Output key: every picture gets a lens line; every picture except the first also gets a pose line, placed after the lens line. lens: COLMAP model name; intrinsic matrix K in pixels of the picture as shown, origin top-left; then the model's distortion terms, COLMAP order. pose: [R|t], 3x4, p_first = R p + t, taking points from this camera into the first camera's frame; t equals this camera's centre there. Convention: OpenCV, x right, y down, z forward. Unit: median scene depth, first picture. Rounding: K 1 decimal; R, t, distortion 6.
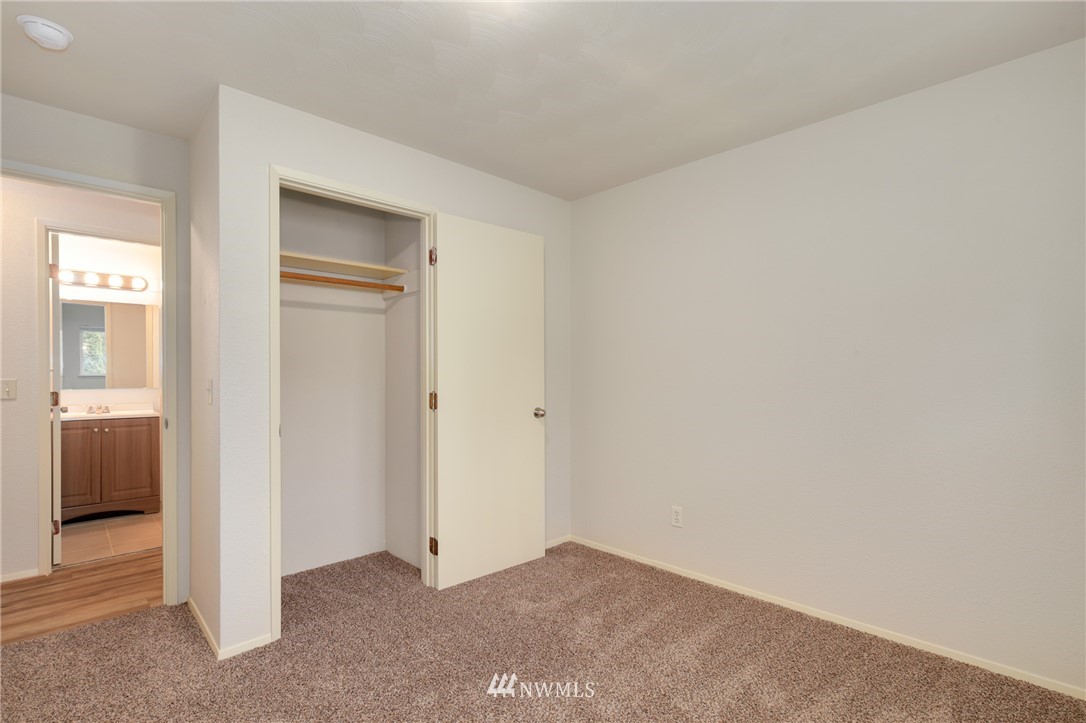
lens RADIAL K [[500.8, 0, 541.2], [0, 500.8, 366.9], [0, 0, 1]] dist [-0.020349, 0.008385]
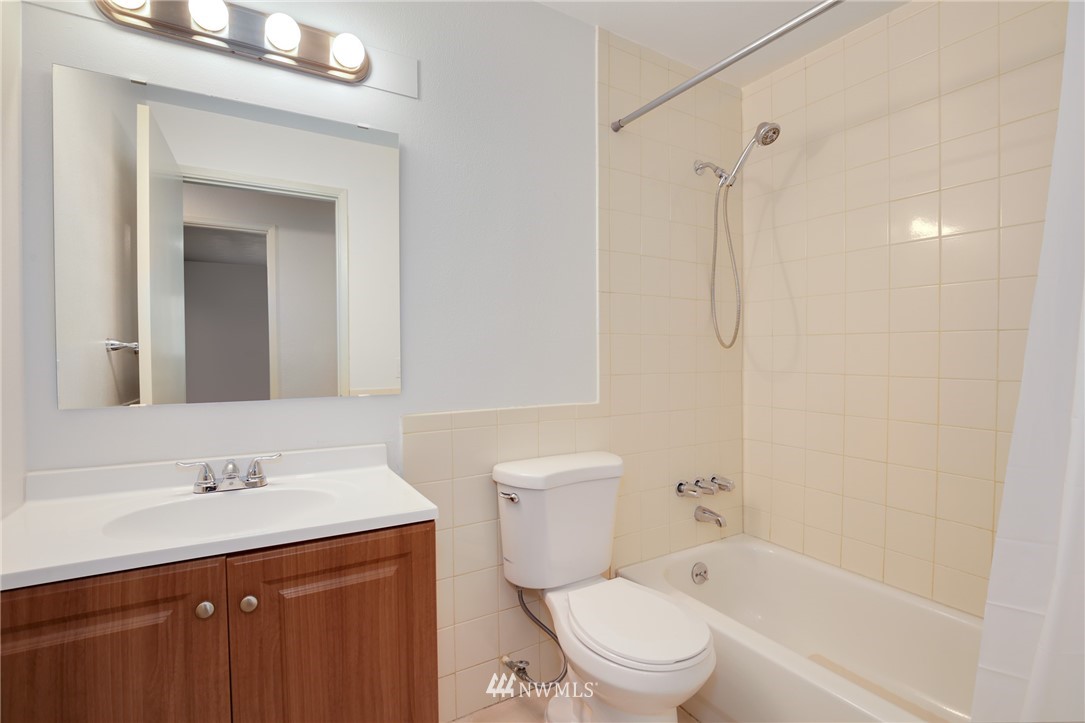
lens RADIAL K [[515.9, 0, 542.5], [0, 515.9, 361.5], [0, 0, 1]] dist [-0.001343, -0.000262]
pose [[0.972764, 0.006665, -0.231701, -0.668994], [-0.003403, 0.999889, 0.014474, 0.017256], [0.231772, -0.013291, 0.972679, 0.774293]]
